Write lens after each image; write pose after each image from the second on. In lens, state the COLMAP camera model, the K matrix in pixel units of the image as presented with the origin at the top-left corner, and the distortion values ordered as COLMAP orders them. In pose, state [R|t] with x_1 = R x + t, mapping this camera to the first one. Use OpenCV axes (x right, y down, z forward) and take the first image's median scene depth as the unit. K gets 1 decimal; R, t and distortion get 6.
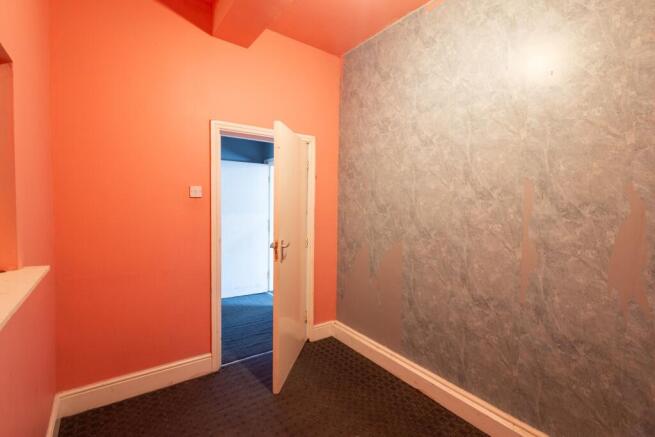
lens RADIAL K [[288.6, 0, 327.5], [0, 288.6, 218.5], [0, 0, 1]] dist [-0.001571, -0.000277]
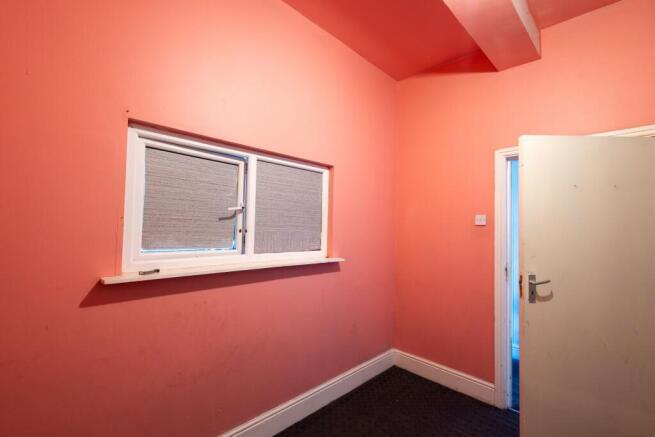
lens RADIAL K [[298.8, 0, 341.0], [0, 298.8, 217.8], [0, 0, 1]] dist [0.001103, 0.000015]
pose [[0.171889, -0.049800, -0.983857, 0.586775], [-0.067001, 0.995818, -0.062111, 0.003790], [0.982835, 0.076595, 0.167834, 0.308478]]
